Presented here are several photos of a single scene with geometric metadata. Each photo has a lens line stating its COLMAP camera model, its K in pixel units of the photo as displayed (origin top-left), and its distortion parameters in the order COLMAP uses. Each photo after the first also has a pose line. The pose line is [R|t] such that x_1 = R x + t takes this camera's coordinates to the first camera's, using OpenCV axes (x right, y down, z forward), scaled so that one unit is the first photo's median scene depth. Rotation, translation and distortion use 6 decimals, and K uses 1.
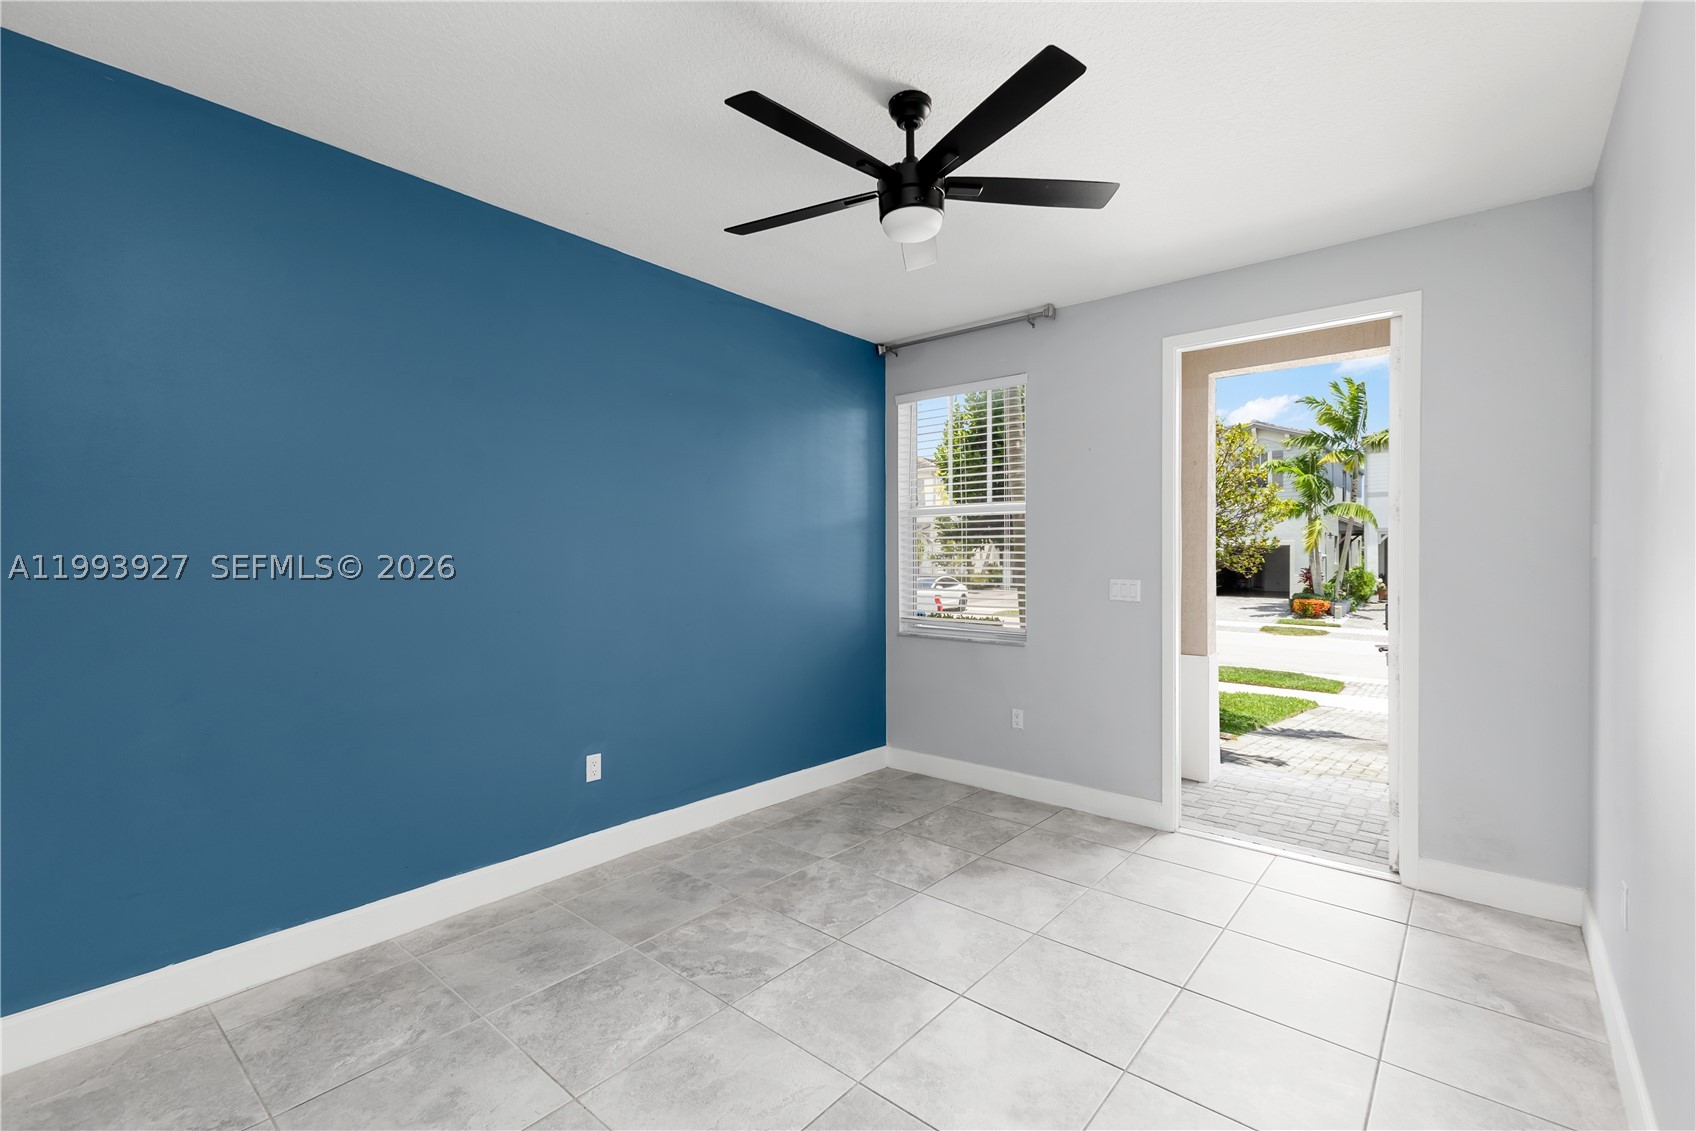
lens RADIAL K [[744.3, 0, 844.3], [0, 744.3, 571.3], [0, 0, 1]] dist [0.013608, -0.003114]
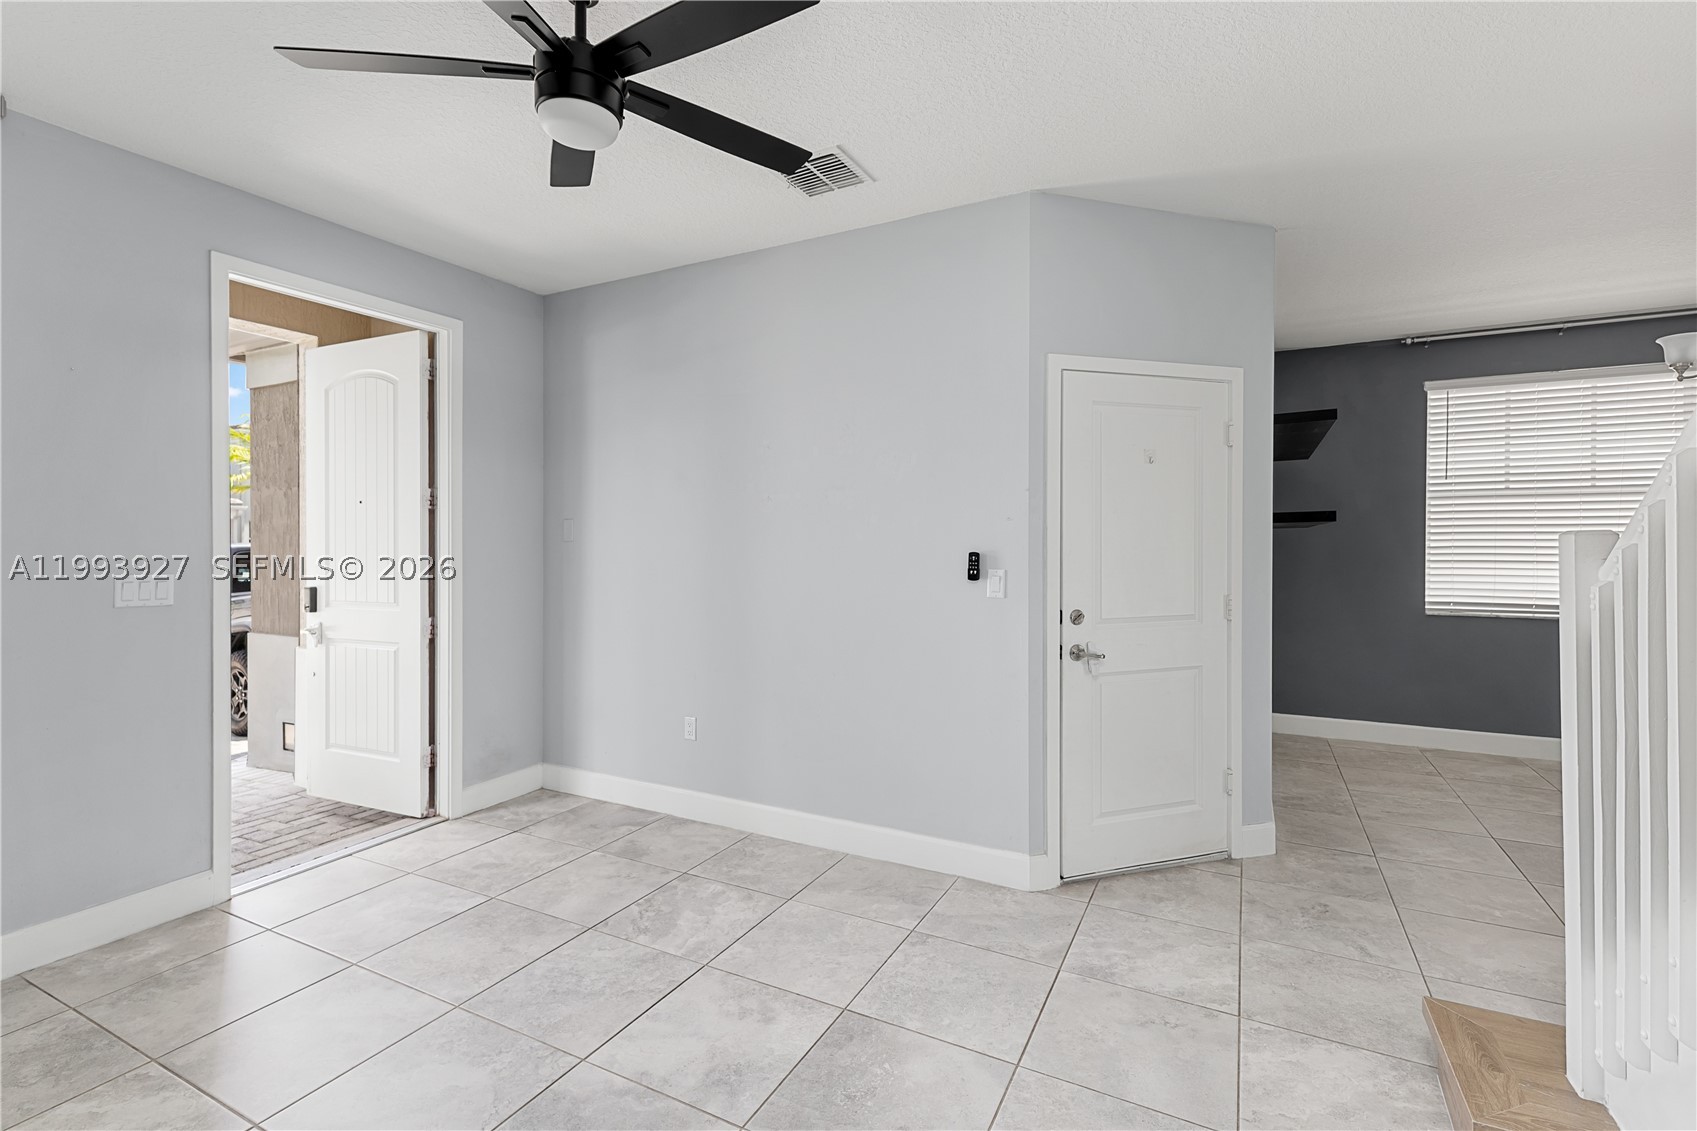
lens RADIAL K [[744.8, 0, 848.7], [0, 744.8, 552.2], [0, 0, 1]] dist [0.013608, -0.003114]
pose [[-0.221219, -0.015406, 0.975102, -0.468779], [0.015940, 0.999685, 0.019411, -0.012133], [-0.975094, 0.019837, -0.220904, 0.568164]]
